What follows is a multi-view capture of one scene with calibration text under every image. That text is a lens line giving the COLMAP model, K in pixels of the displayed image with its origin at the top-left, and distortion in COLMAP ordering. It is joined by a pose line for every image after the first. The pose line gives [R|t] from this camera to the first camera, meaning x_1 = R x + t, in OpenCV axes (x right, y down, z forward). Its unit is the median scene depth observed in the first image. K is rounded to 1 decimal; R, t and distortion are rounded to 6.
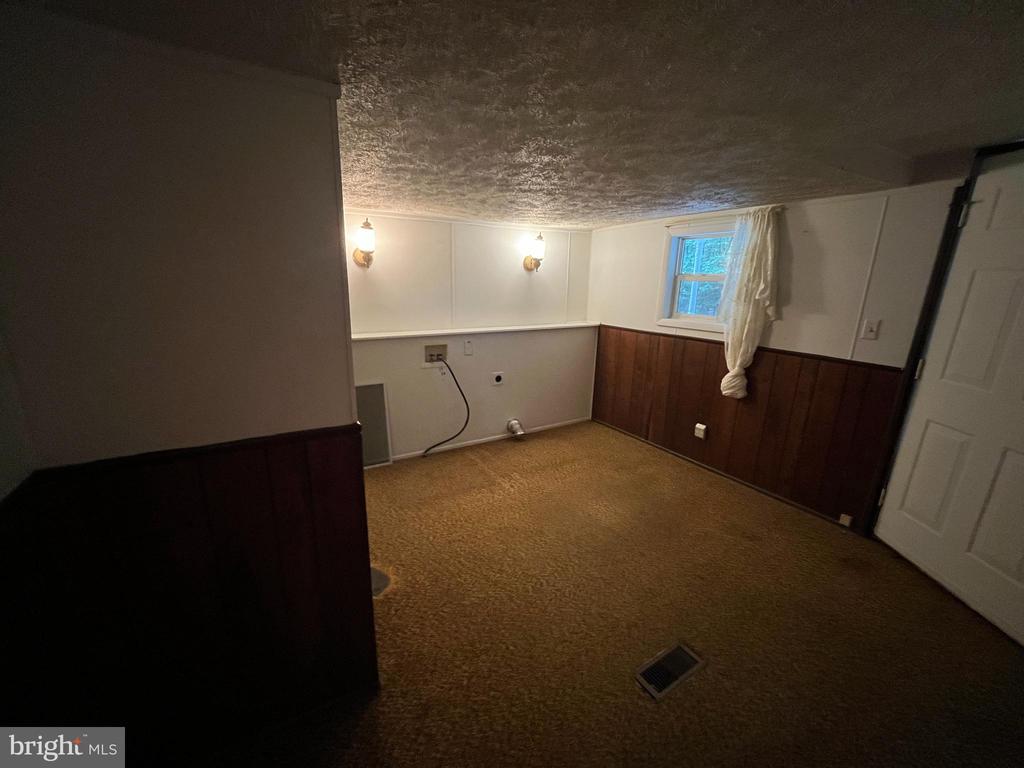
lens RADIAL K [[414.4, 0, 513.7], [0, 414.4, 385.4], [0, 0, 1]] dist [-0.007703, -0.000619]
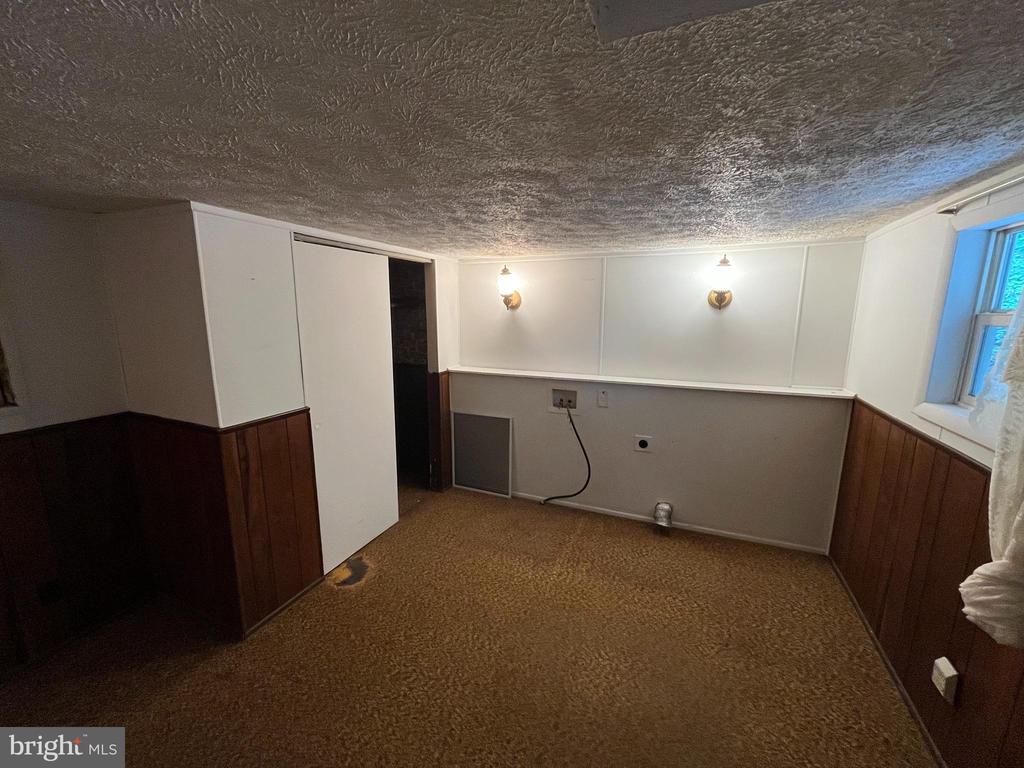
lens RADIAL K [[414.4, 0, 512.3], [0, 414.4, 387.1], [0, 0, 1]] dist [-0.007703, -0.000619]
pose [[0.578557, 0.134365, -0.804499, 0.470256], [-0.196724, 0.980207, 0.022237, -0.097485], [0.791563, 0.145399, 0.593538, 0.344575]]
